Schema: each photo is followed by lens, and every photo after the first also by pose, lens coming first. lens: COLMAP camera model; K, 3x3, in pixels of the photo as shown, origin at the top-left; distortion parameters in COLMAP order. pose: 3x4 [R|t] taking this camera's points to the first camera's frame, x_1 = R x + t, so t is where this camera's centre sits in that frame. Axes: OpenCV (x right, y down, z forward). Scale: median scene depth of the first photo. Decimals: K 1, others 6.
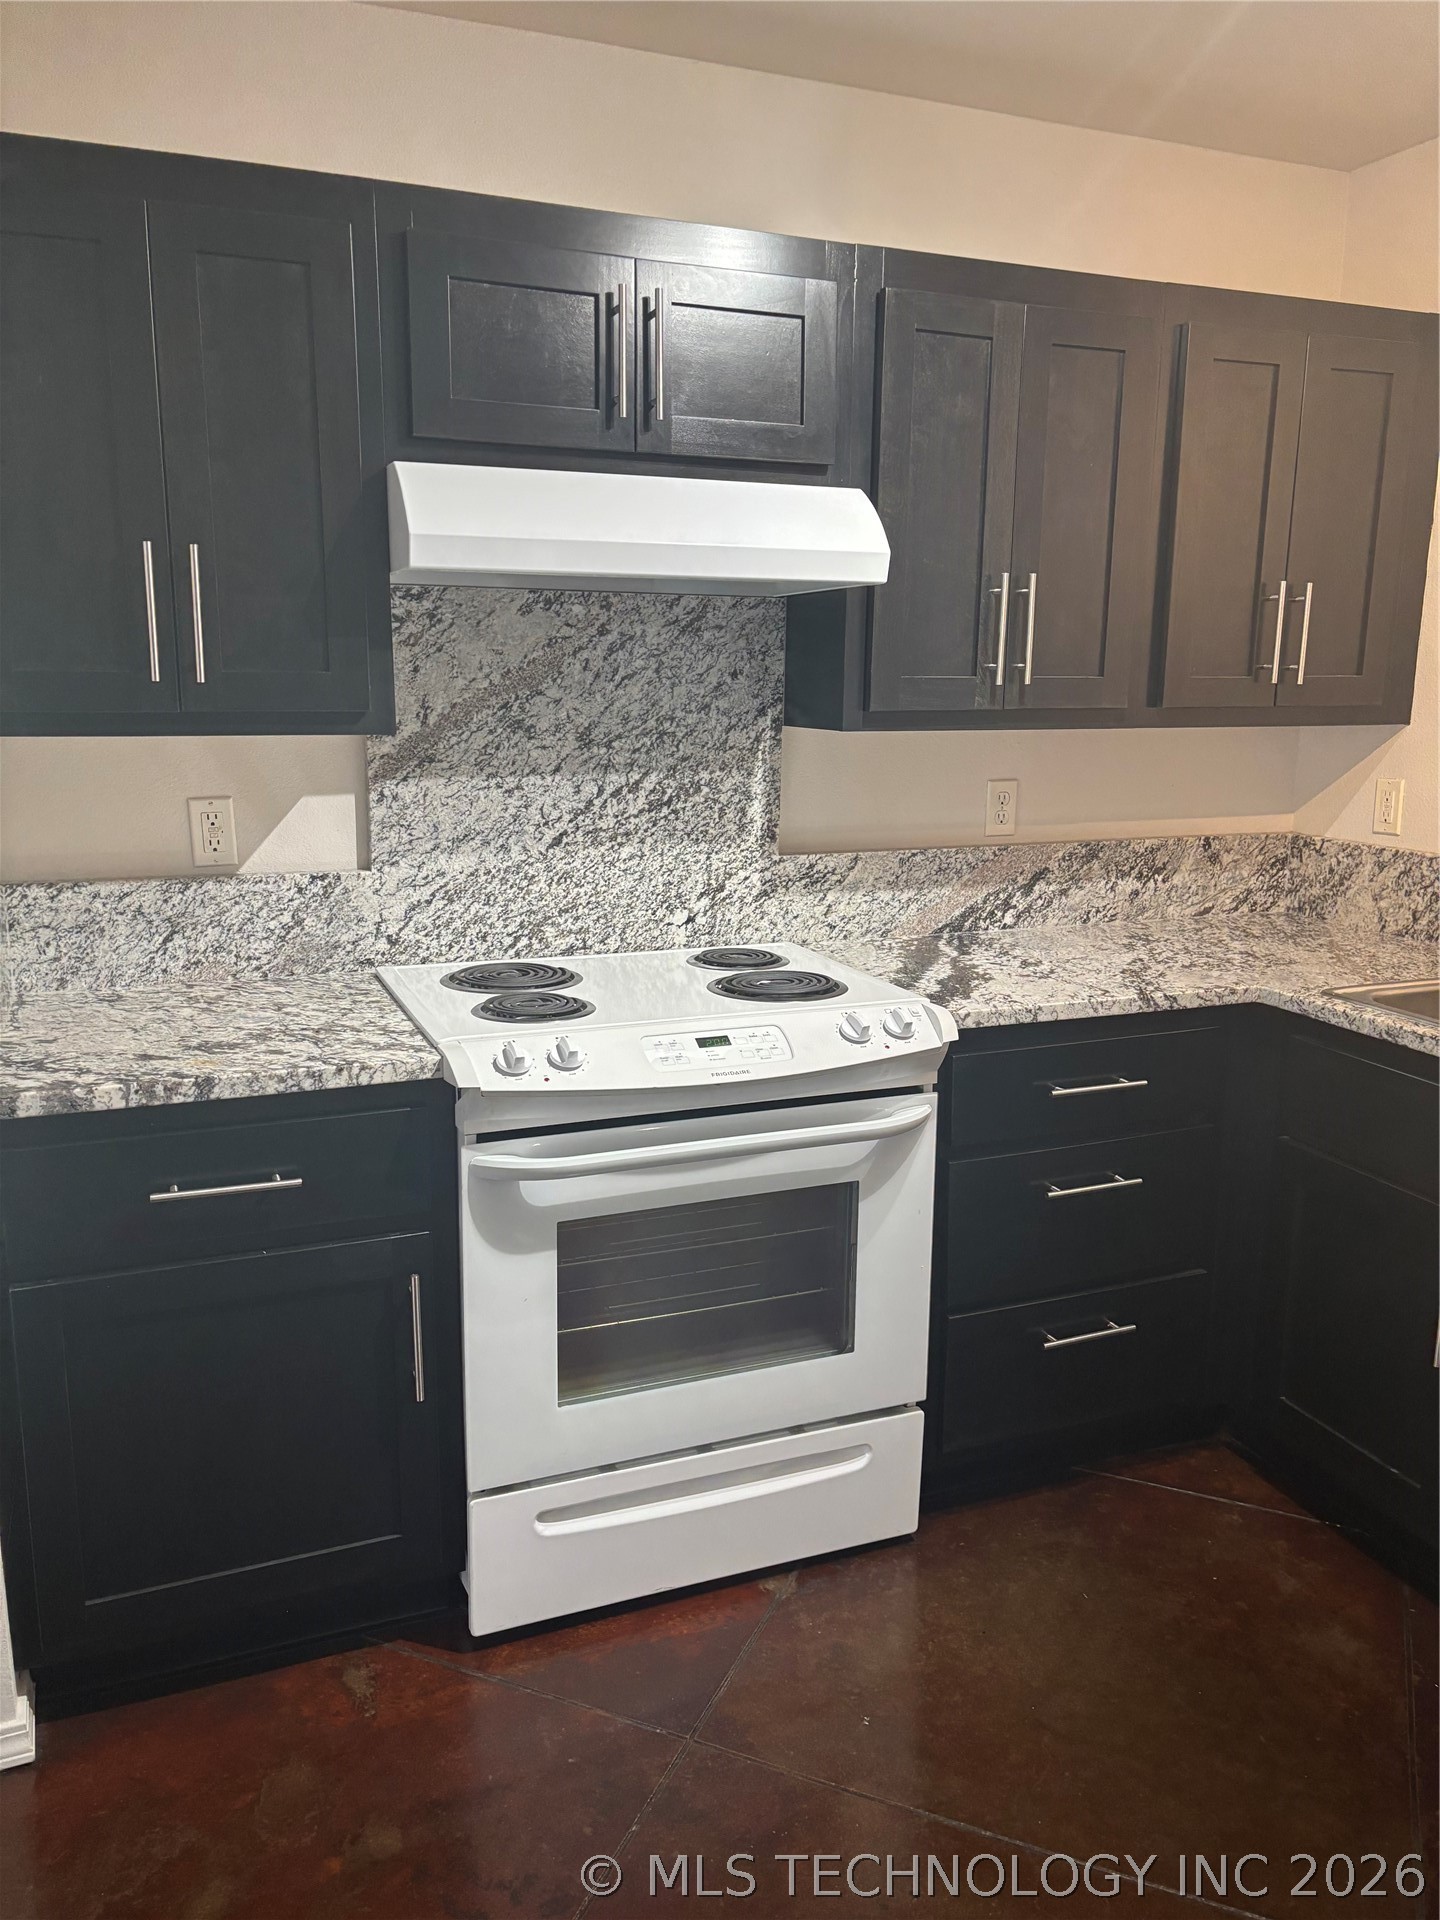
lens RADIAL K [[1439.2, 0, 719.0], [0, 1439.2, 956.0], [0, 0, 1]] dist [0.053349, -0.074160]
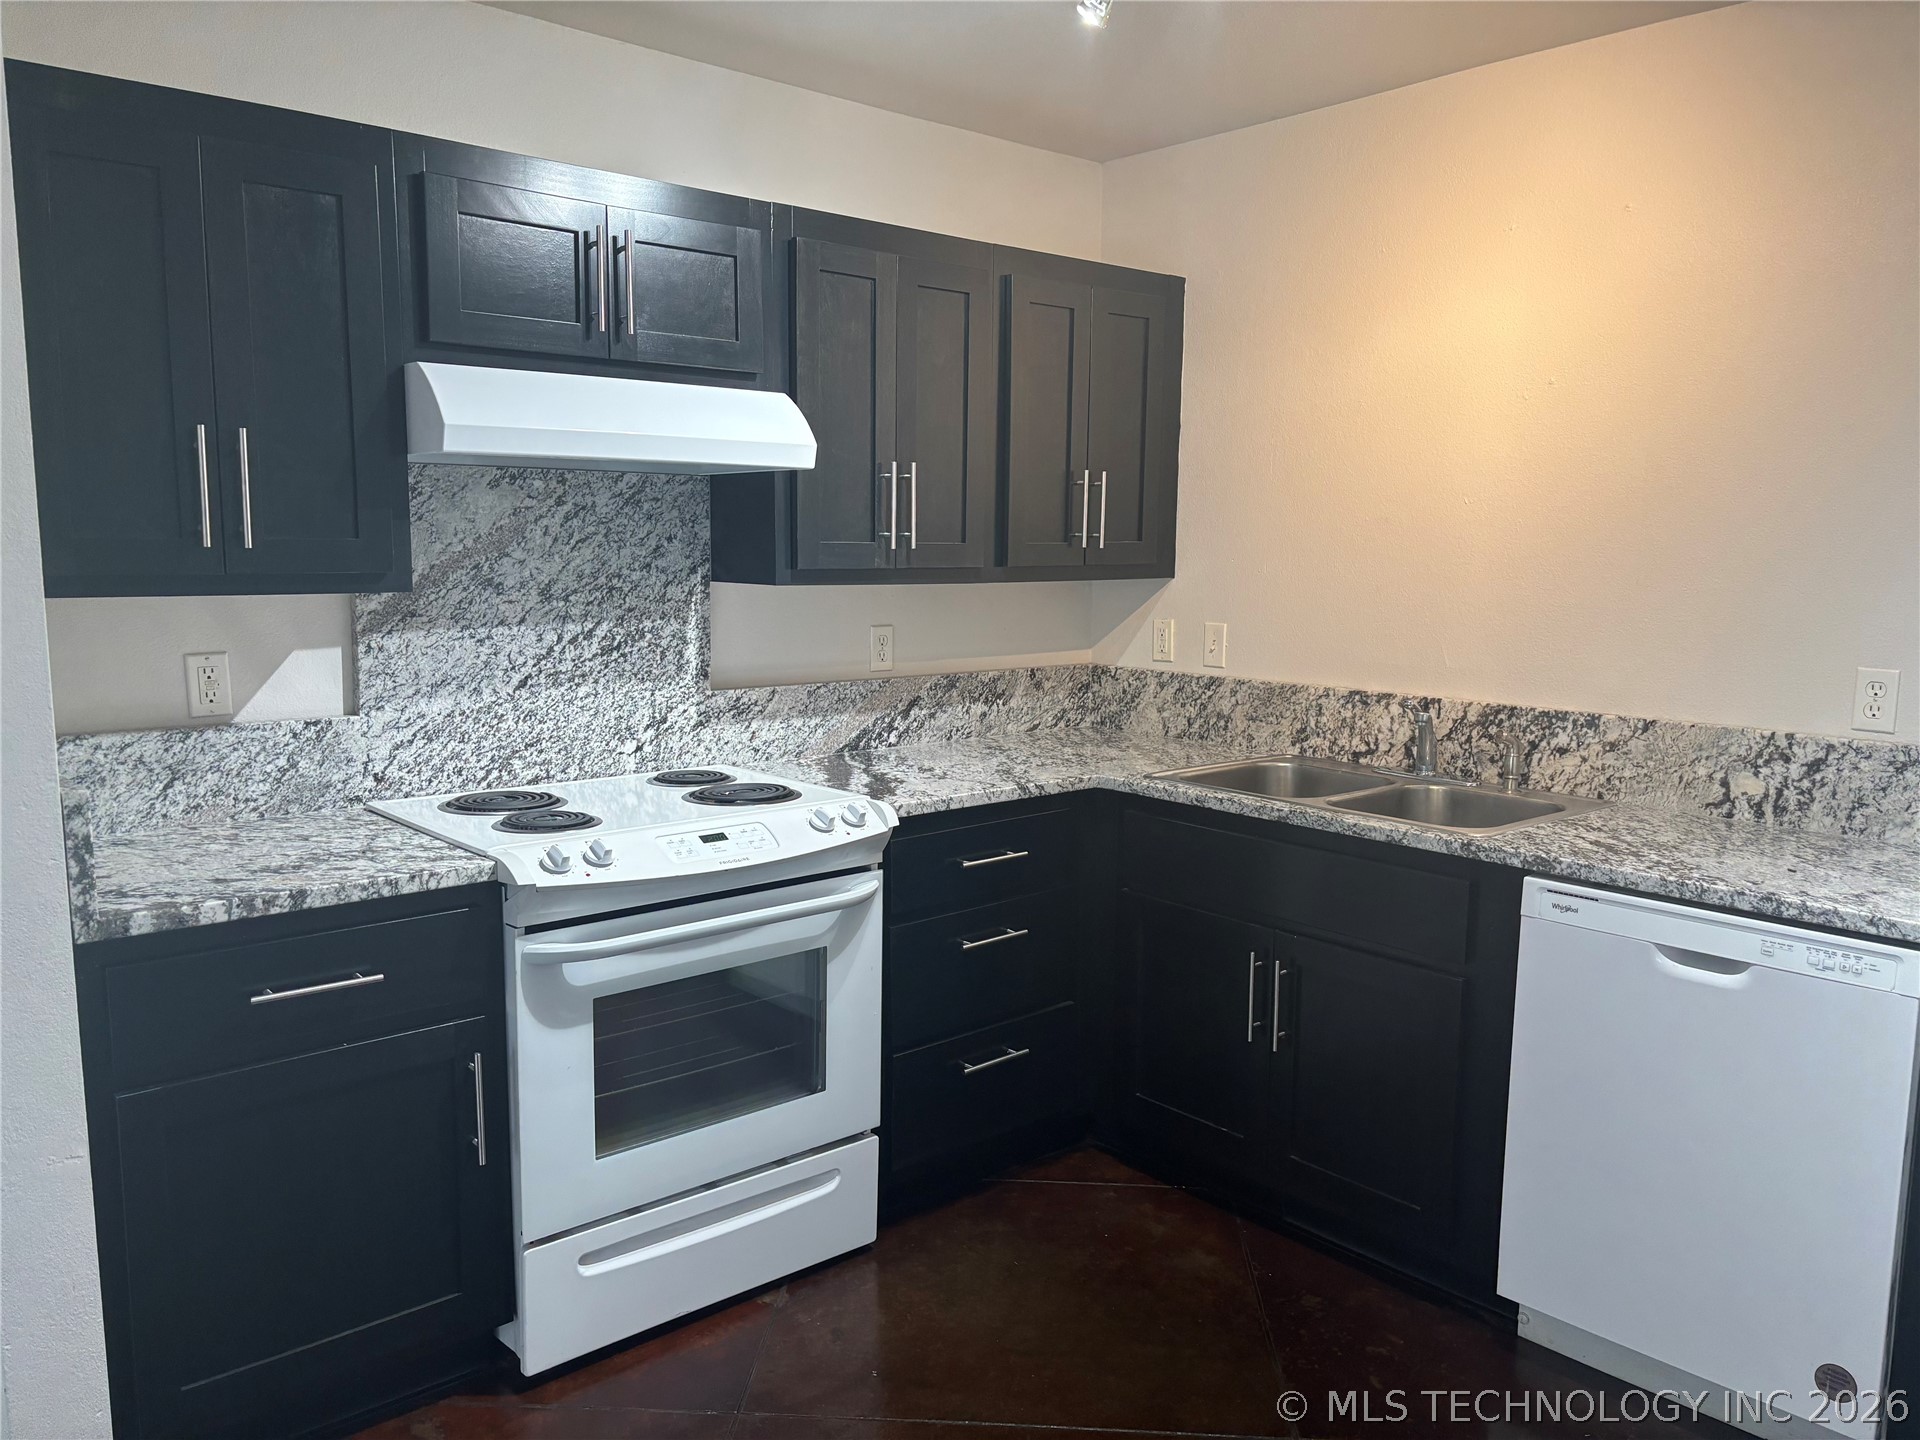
lens RADIAL K [[1439.2, 0, 949.3], [0, 1439.2, 704.7], [0, 0, 1]] dist [0.053349, -0.074160]
pose [[0.945315, -0.038494, 0.323879, -0.182917], [0.062987, 0.995864, -0.065481, 0.035578], [-0.320019, 0.082301, 0.943830, -0.199859]]
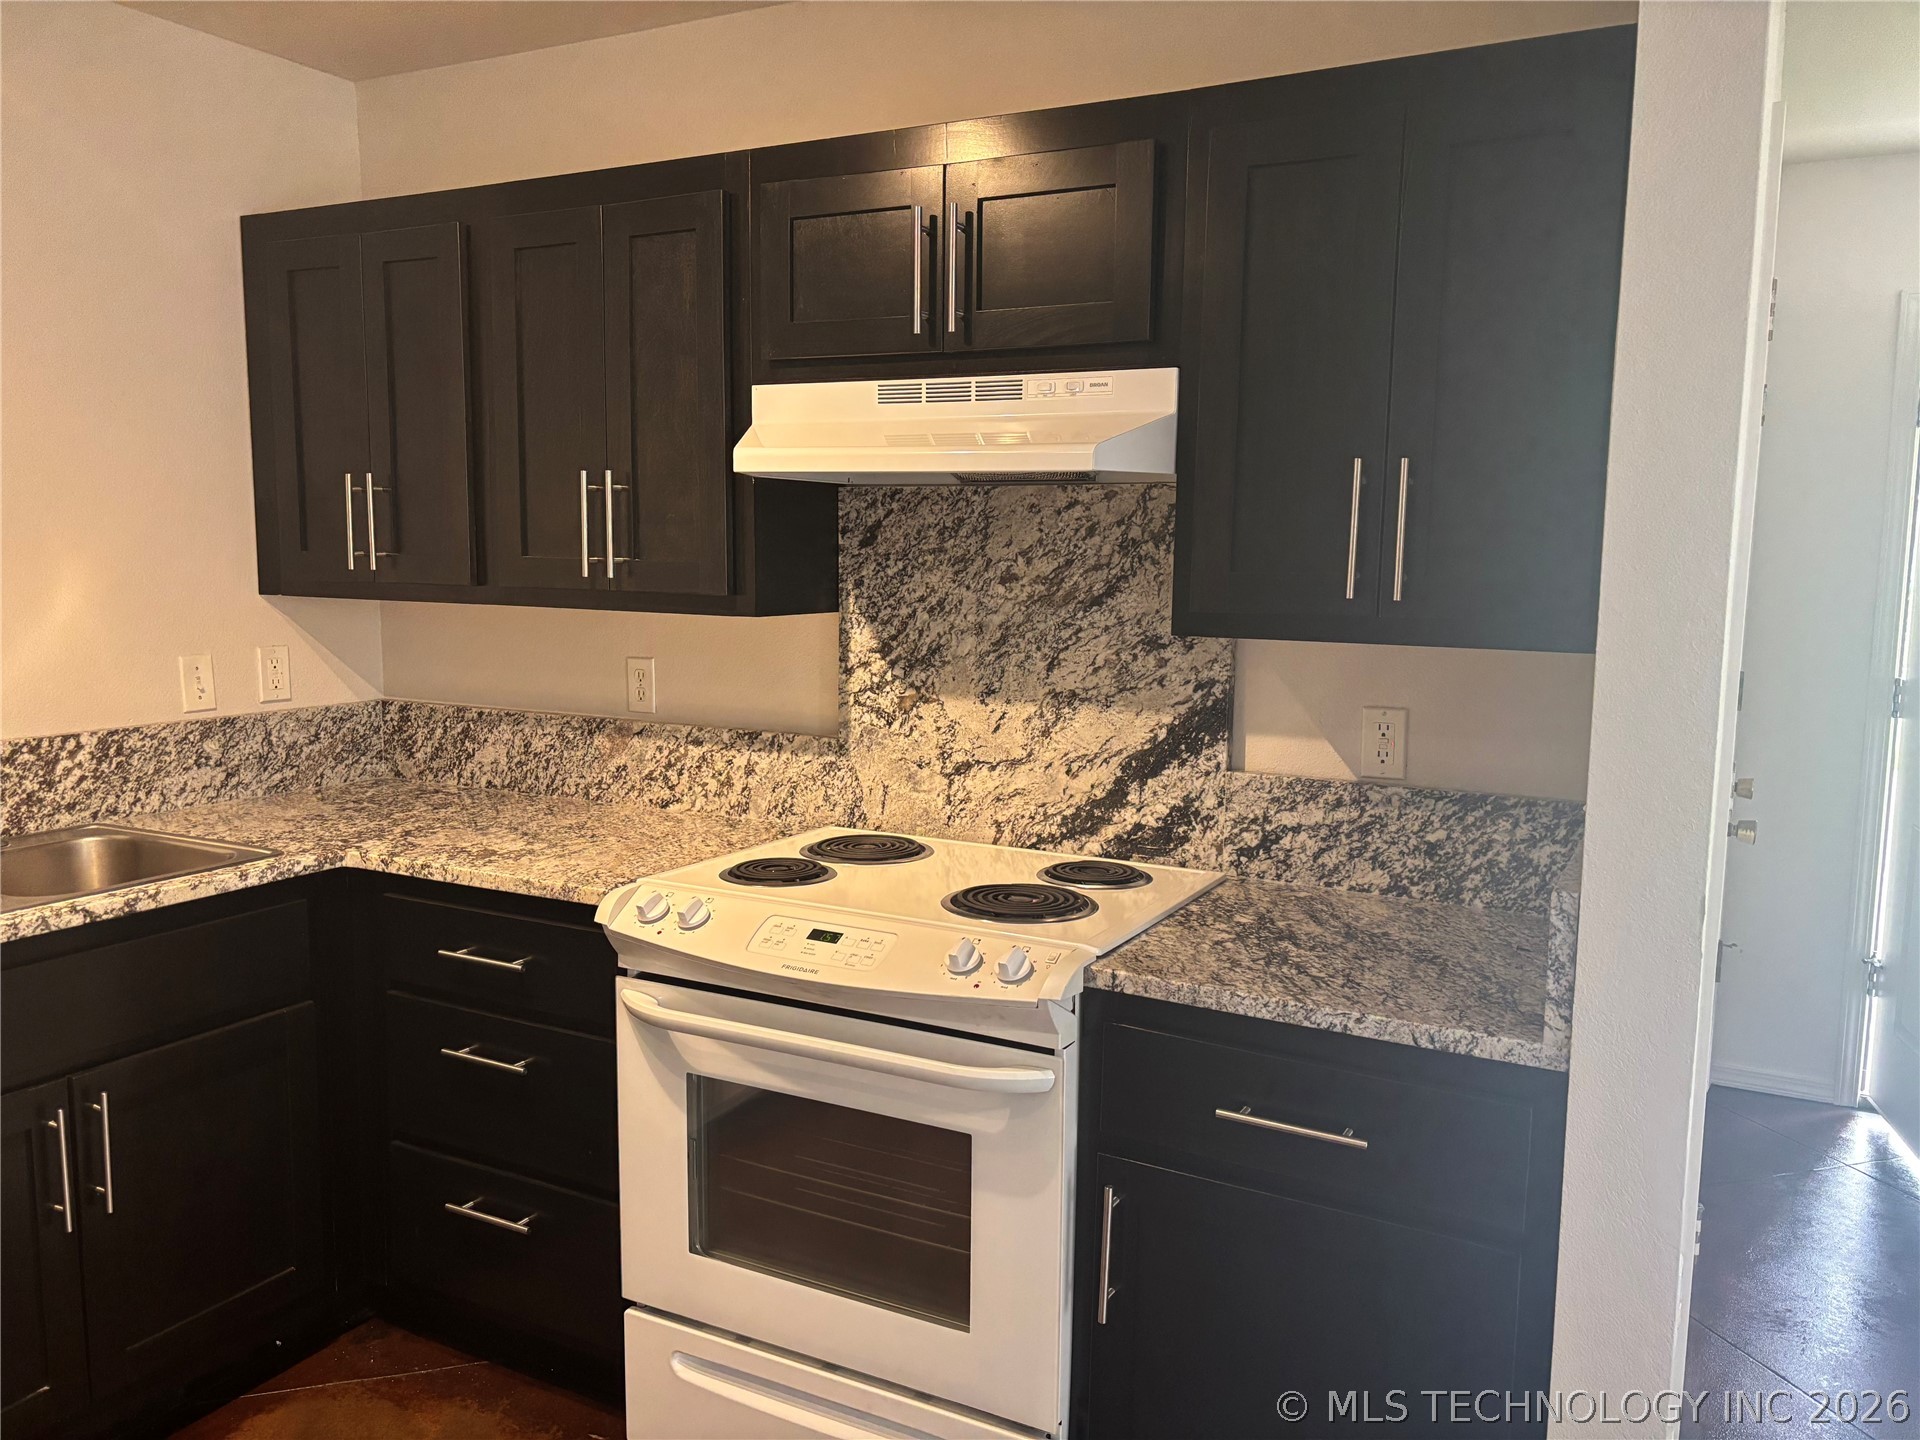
lens RADIAL K [[1439.2, 0, 972.9], [0, 1439.2, 720.5], [0, 0, 1]] dist [0.053349, -0.074160]
pose [[0.671414, 0.084005, -0.736306, 0.682657], [-0.150916, 0.988234, -0.024868, -0.067383], [0.725554, 0.127817, 0.676191, 0.348551]]
